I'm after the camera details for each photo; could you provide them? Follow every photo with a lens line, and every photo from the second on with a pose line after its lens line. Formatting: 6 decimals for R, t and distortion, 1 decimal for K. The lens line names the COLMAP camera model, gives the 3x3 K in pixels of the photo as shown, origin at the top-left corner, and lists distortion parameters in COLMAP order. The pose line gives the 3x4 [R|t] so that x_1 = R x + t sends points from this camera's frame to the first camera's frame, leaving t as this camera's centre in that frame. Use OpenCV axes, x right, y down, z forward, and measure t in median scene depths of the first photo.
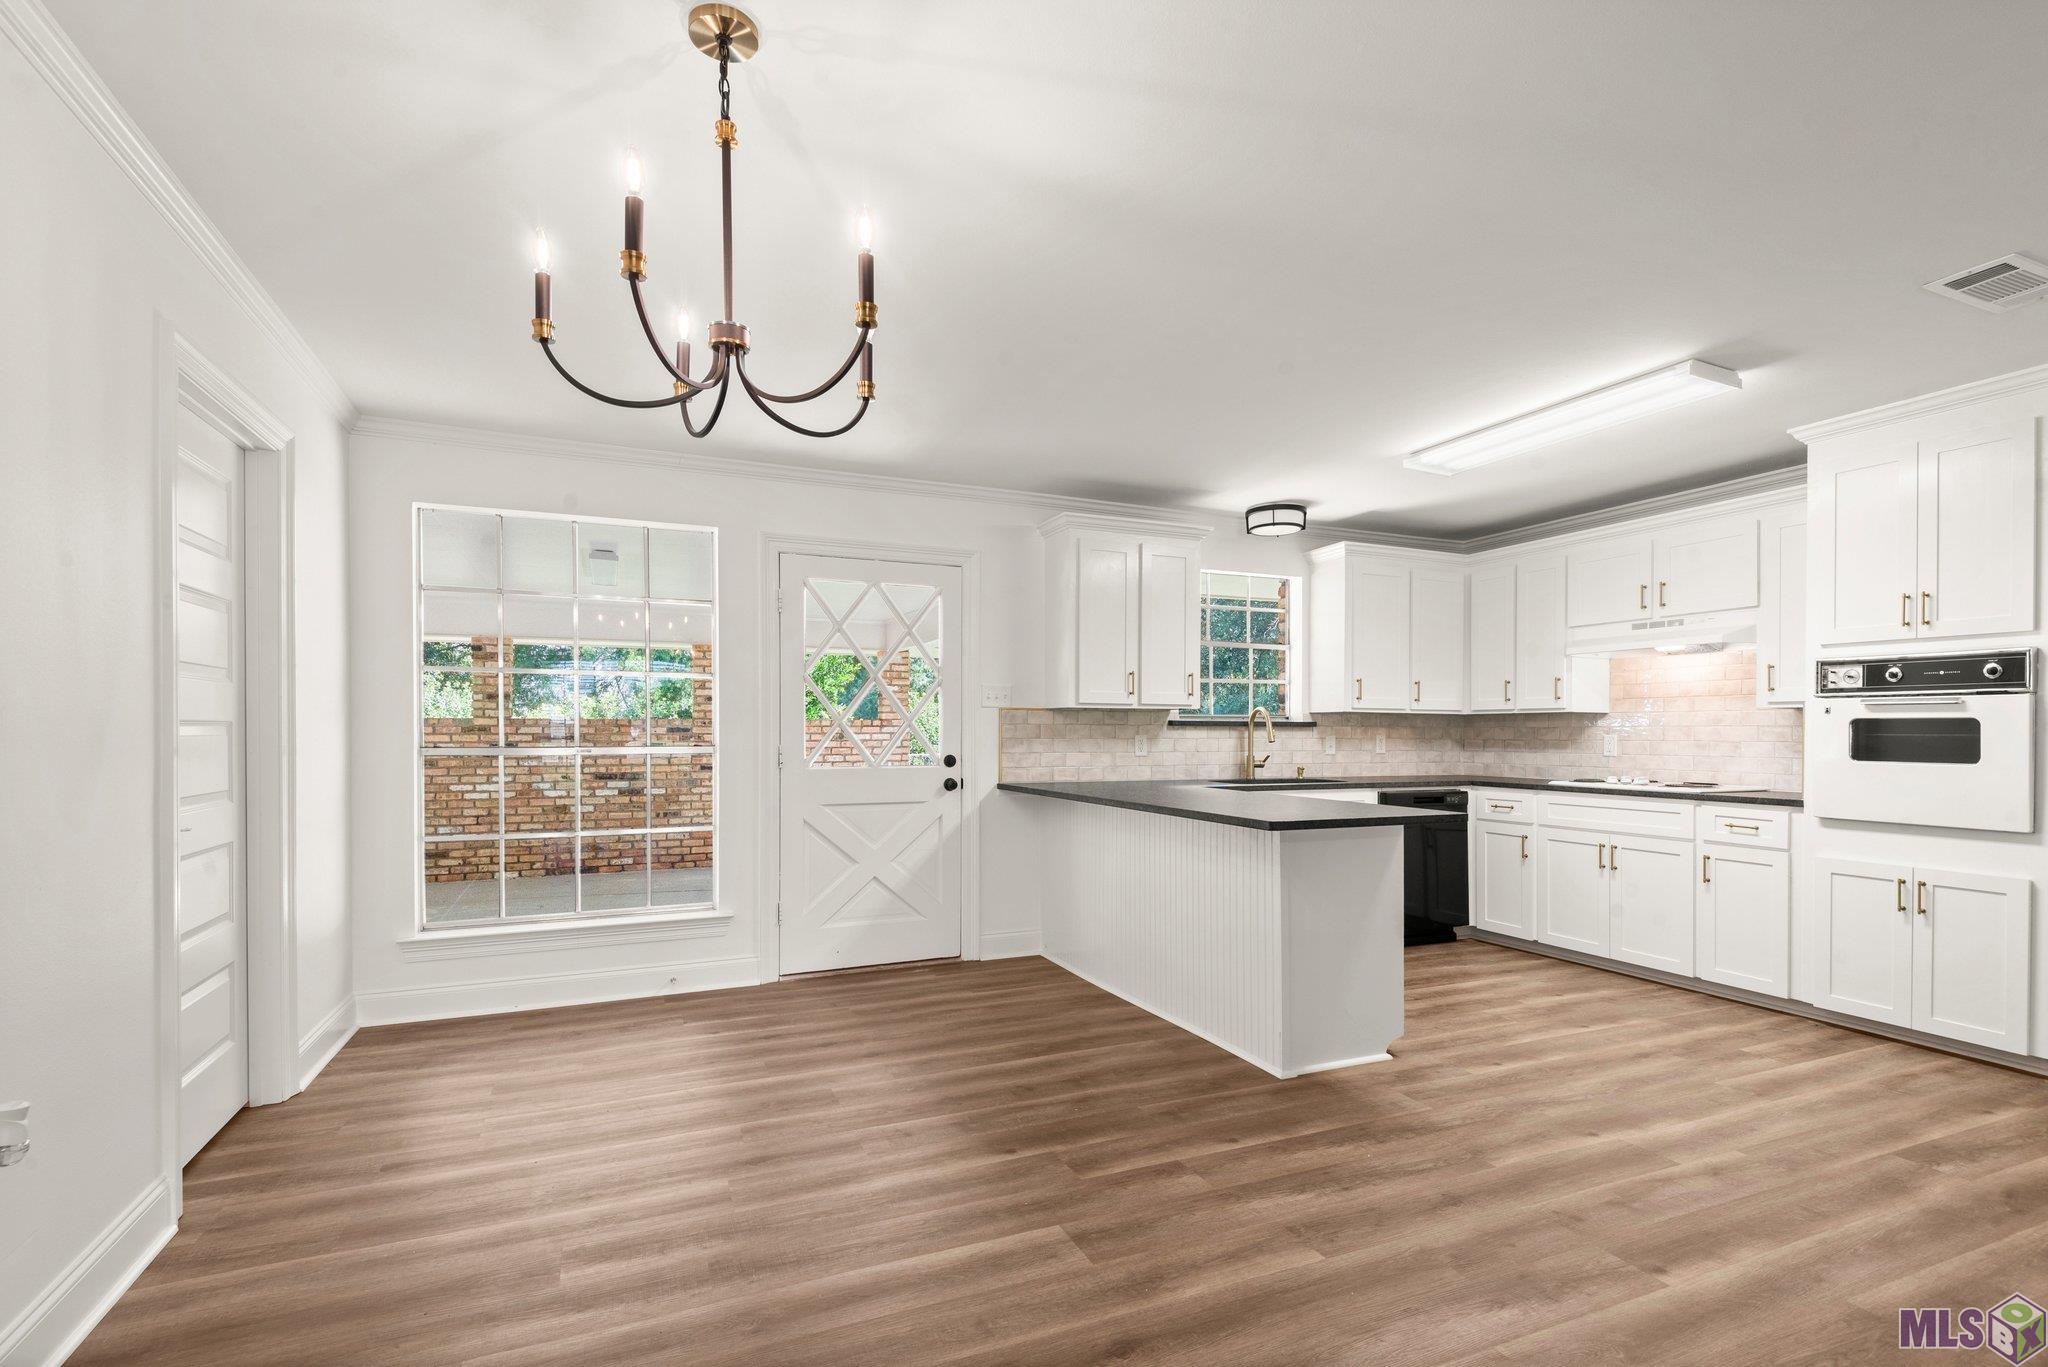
lens RADIAL K [[937.9, 0, 1029.6], [0, 937.9, 736.4], [0, 0, 1]] dist [0.002870, -0.000585]
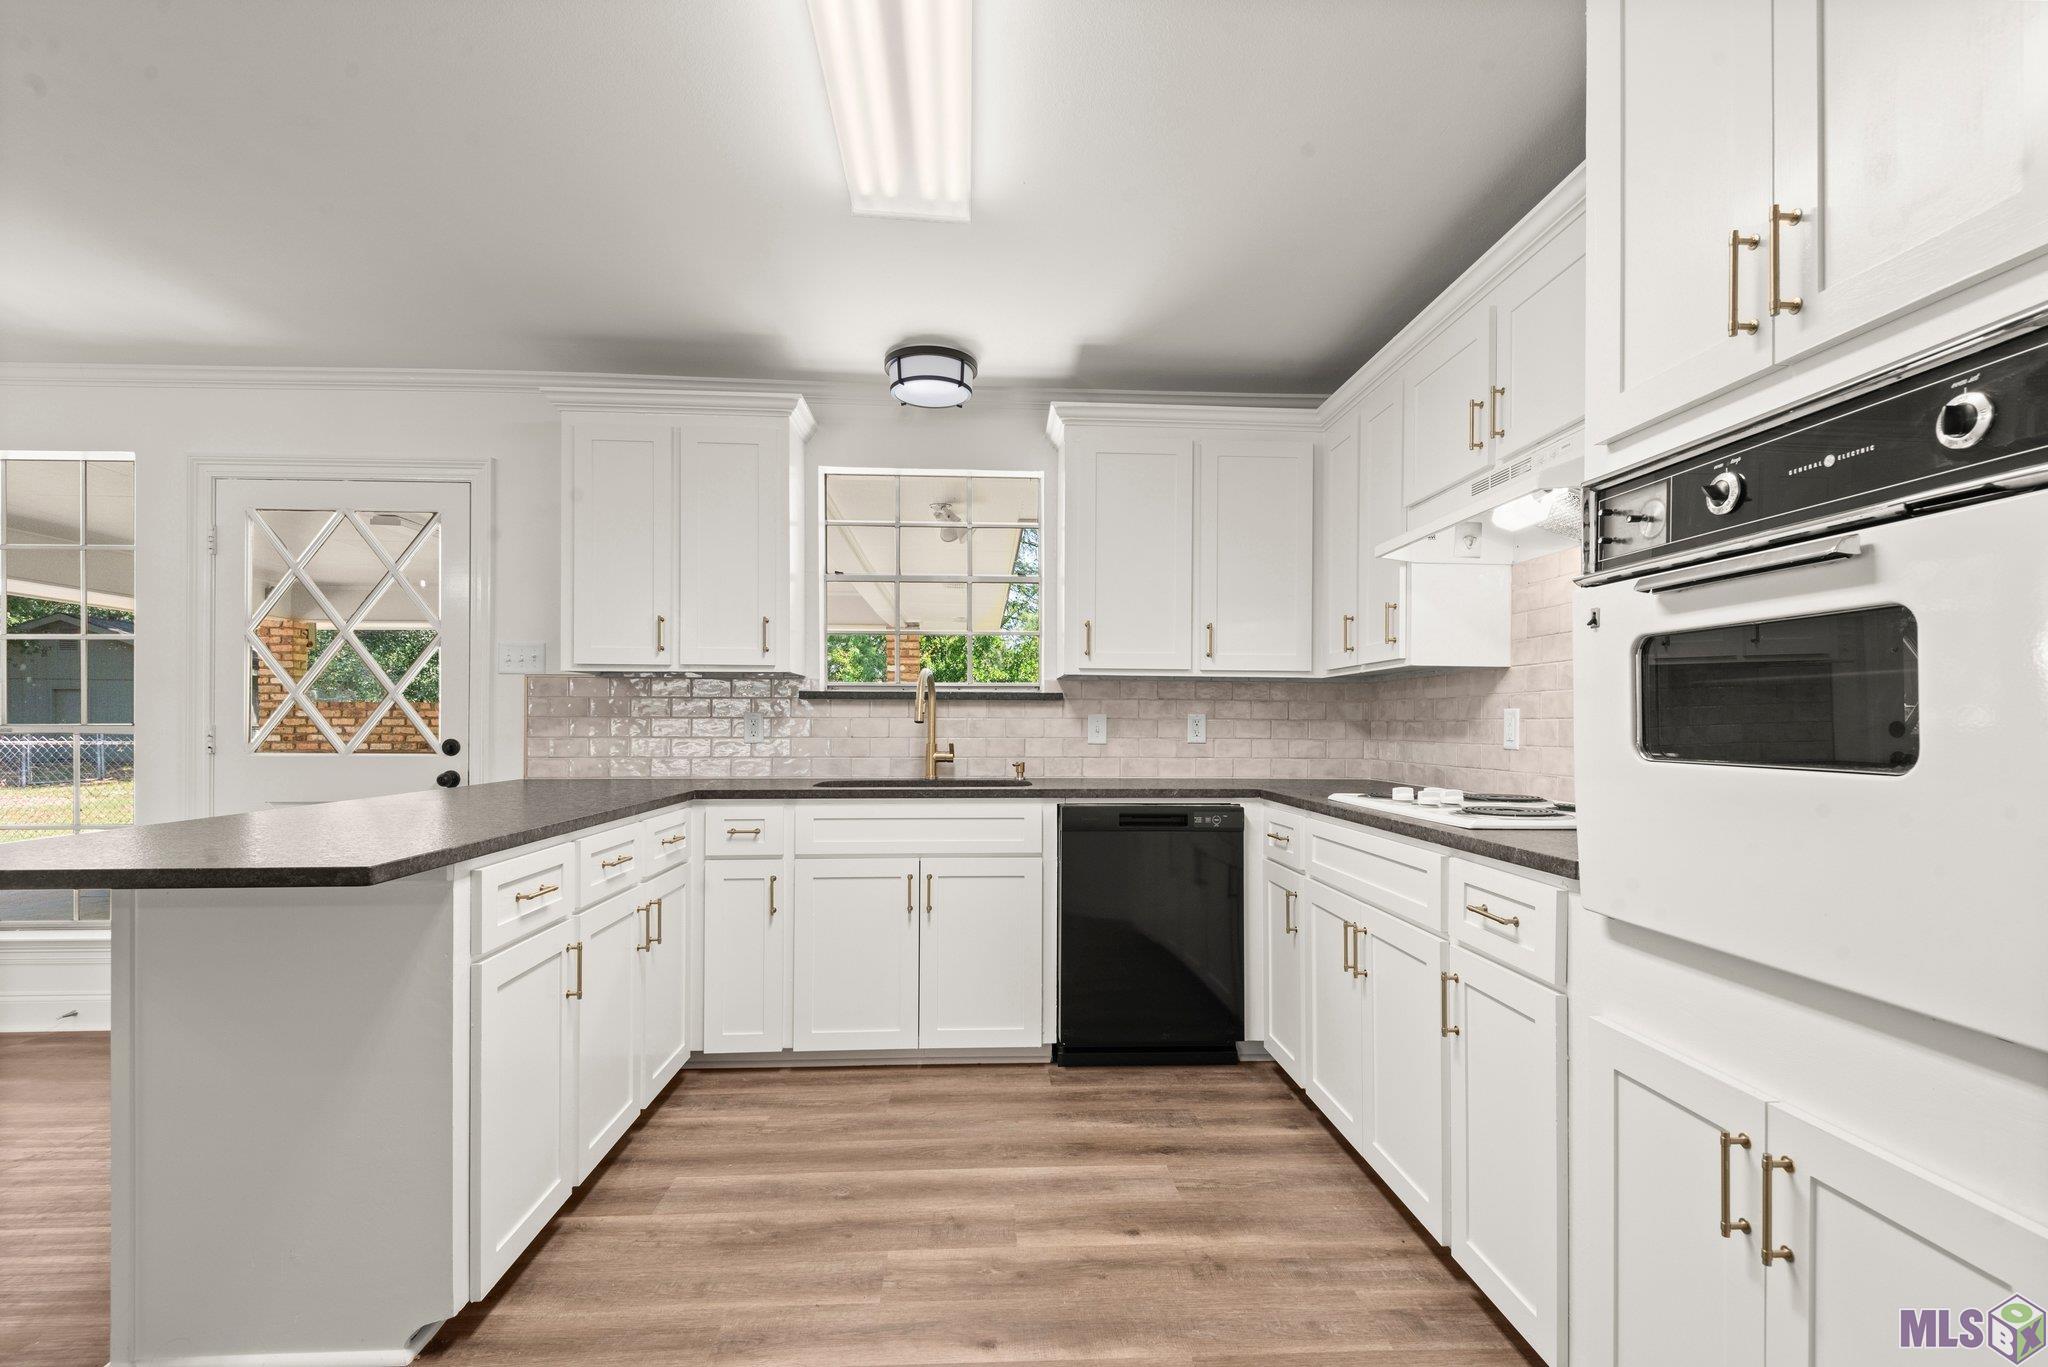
lens RADIAL K [[937.9, 0, 1030.7], [0, 937.9, 722.0], [0, 0, 1]] dist [0.002870, -0.000585]
pose [[0.942419, -0.001444, -0.334430, 0.592797], [-0.001719, 0.999957, -0.009164, 0.012391], [0.334429, 0.009211, 0.942376, 0.454251]]
